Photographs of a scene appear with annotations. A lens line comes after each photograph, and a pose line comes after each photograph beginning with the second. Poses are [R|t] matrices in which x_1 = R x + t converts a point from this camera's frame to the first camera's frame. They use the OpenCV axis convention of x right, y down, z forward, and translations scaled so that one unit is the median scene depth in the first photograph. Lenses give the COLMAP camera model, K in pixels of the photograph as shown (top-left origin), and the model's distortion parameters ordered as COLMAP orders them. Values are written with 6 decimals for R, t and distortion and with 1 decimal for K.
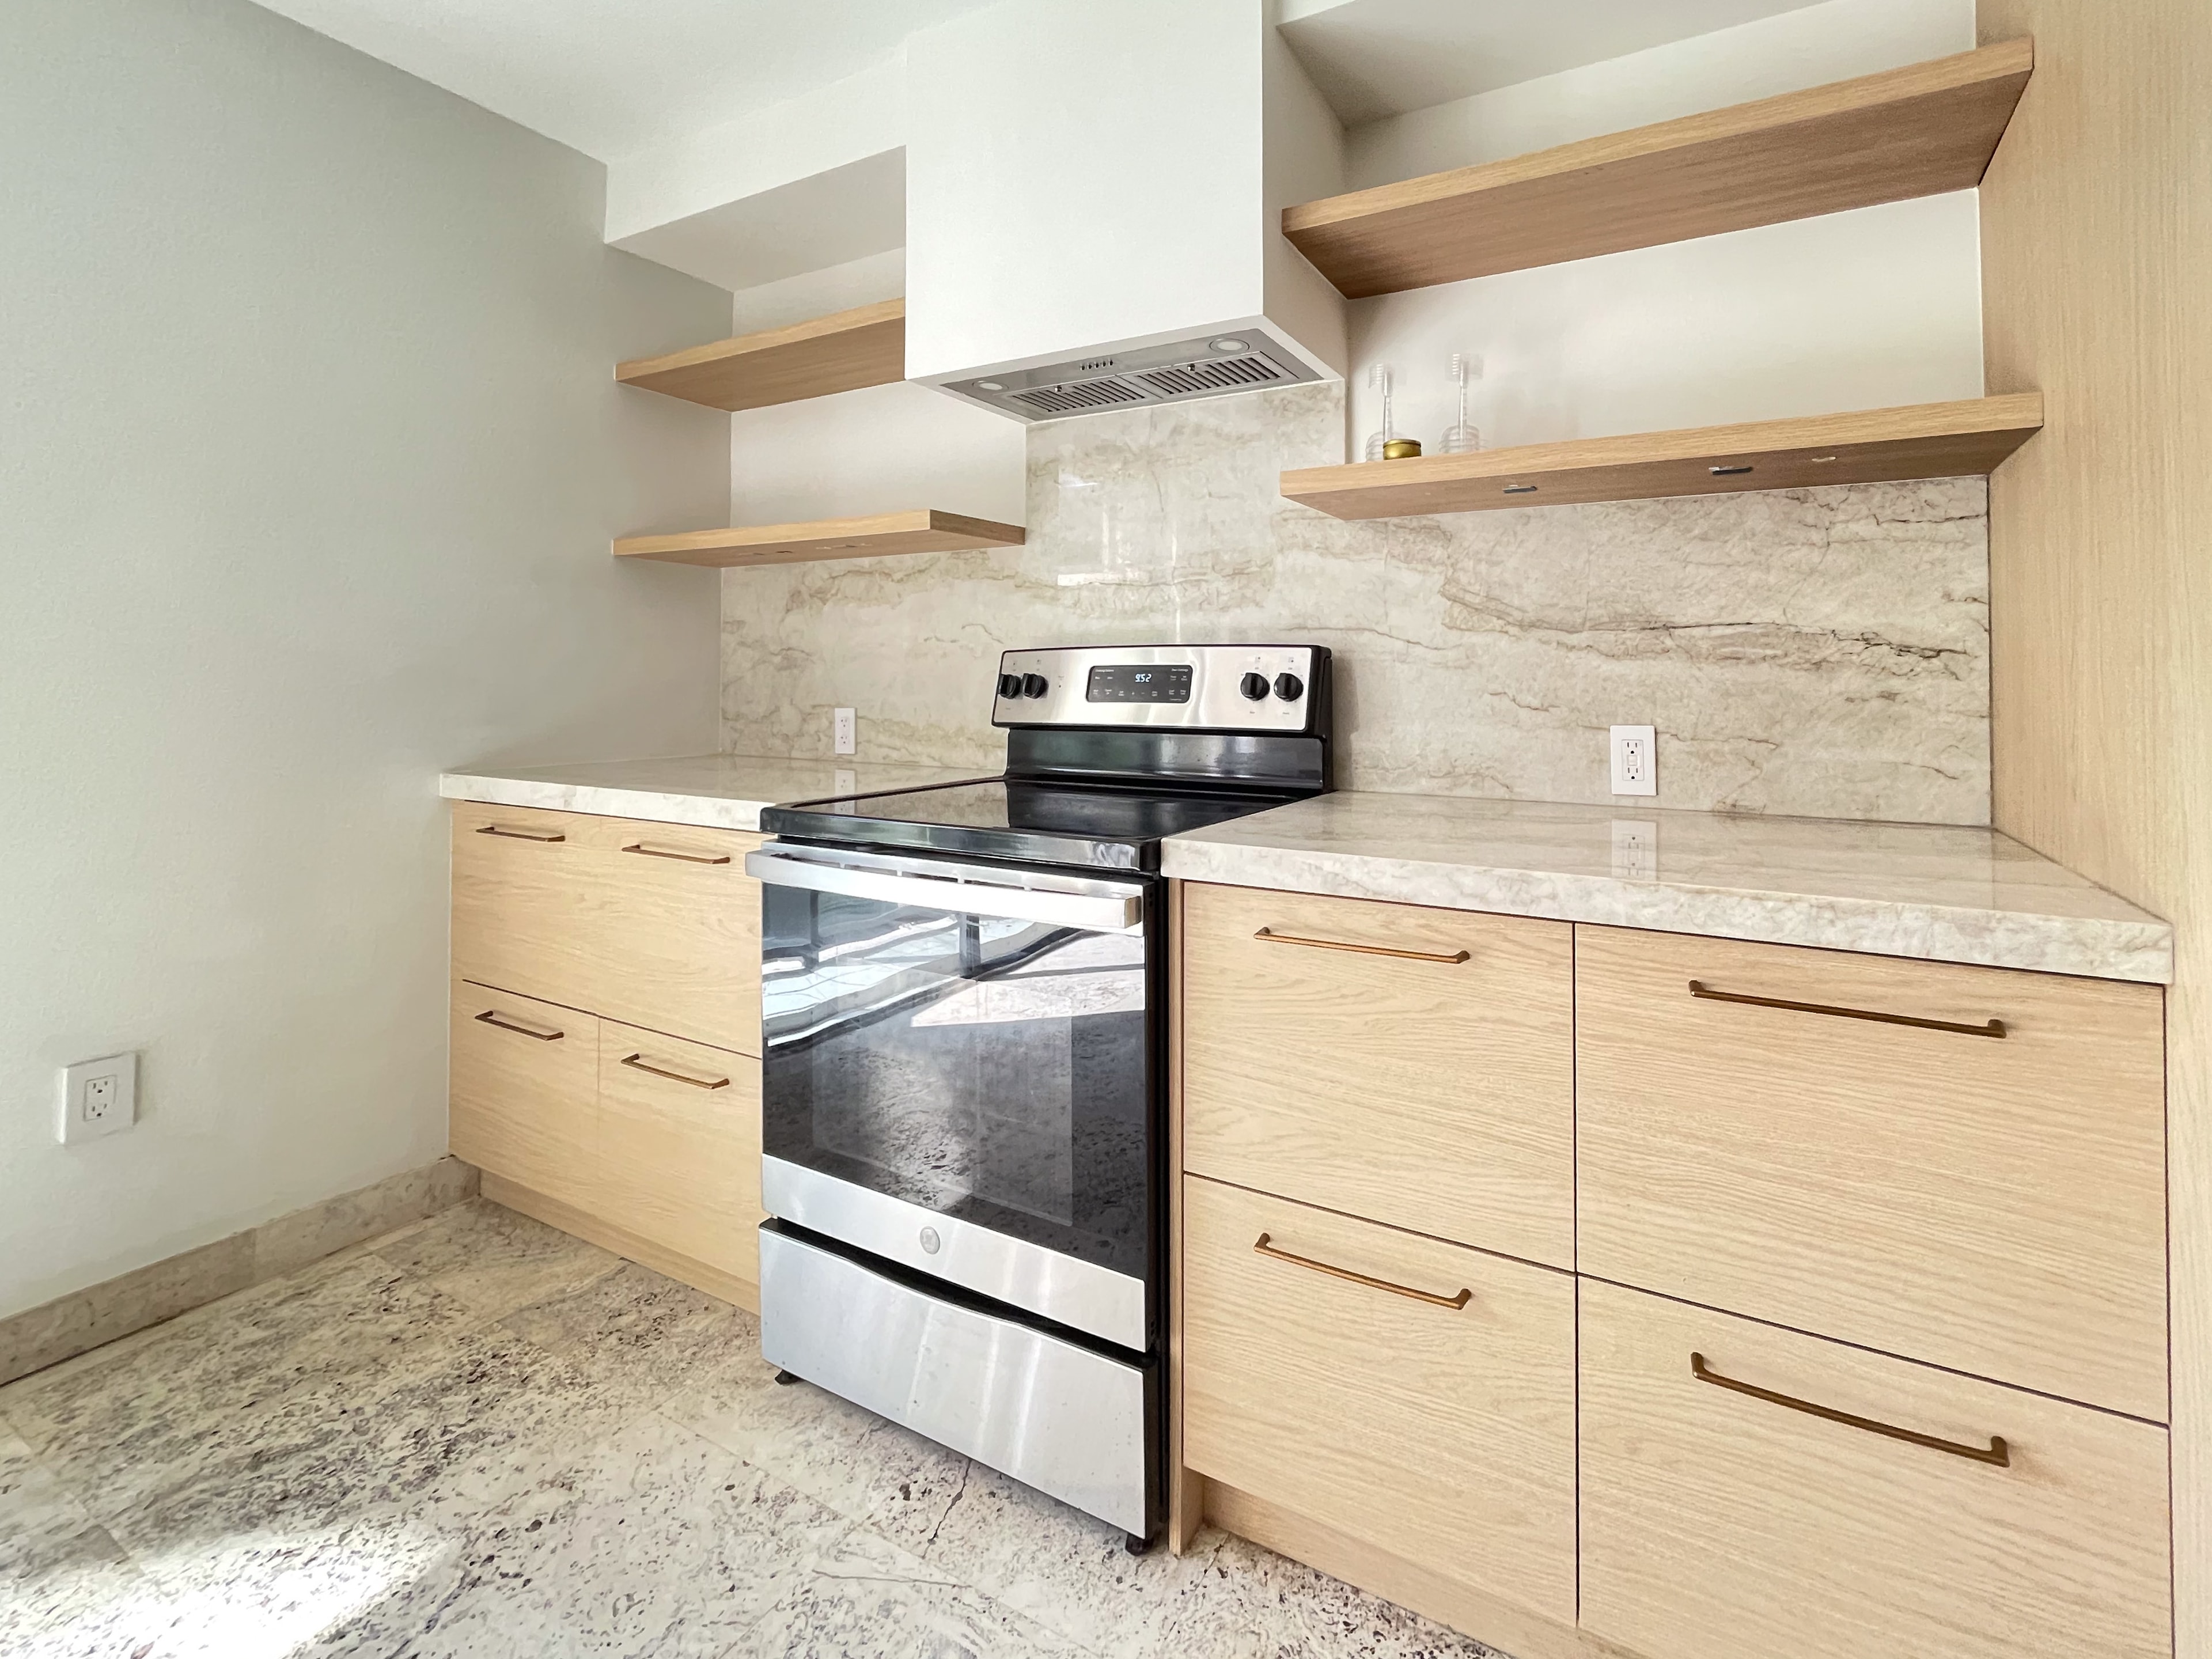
lens RADIAL K [[945.4, 0, 1253.5], [0, 945.4, 683.0], [0, 0, 1]] dist [-0.000851, -0.000355]
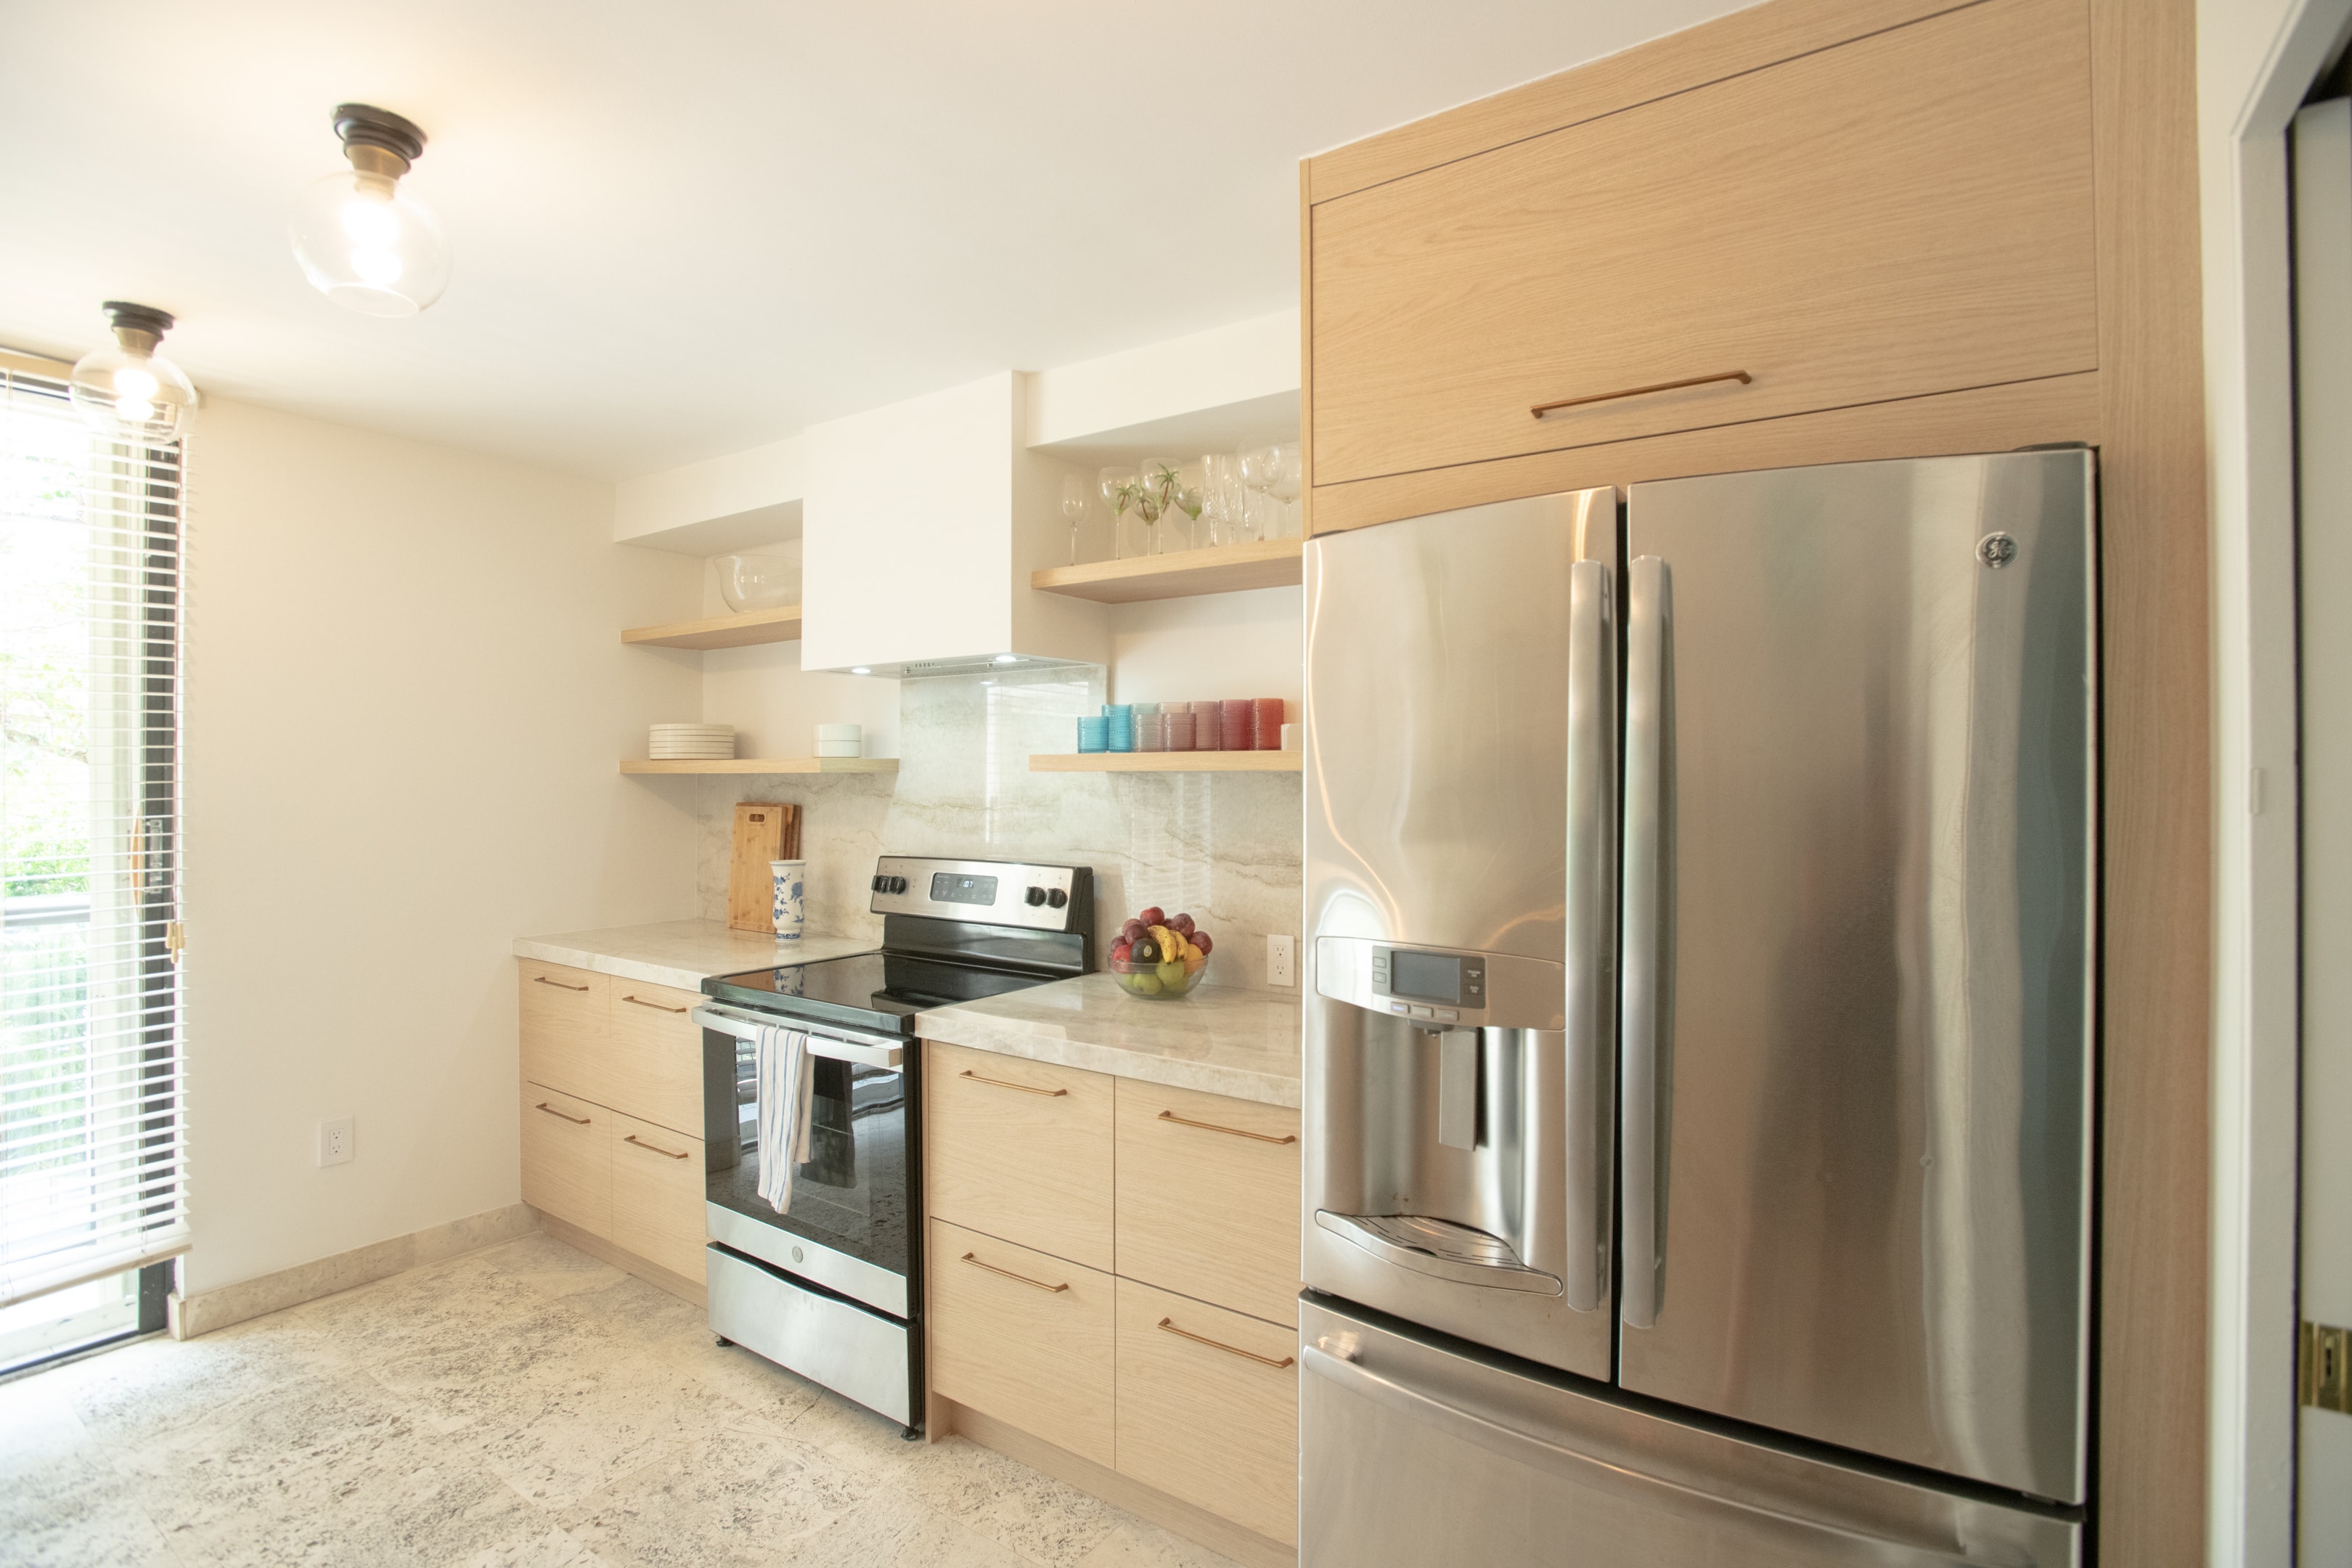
lens RADIAL K [[1130.5, 0, 1177.5], [0, 1130.5, 789.3], [0, 0, 1]] dist [-0.048009, 0.015619]
pose [[0.988941, -0.000106, -0.148307, 0.508899], [0.002257, 0.999895, 0.014333, -0.197410], [0.148290, -0.014509, 0.988838, -0.671997]]
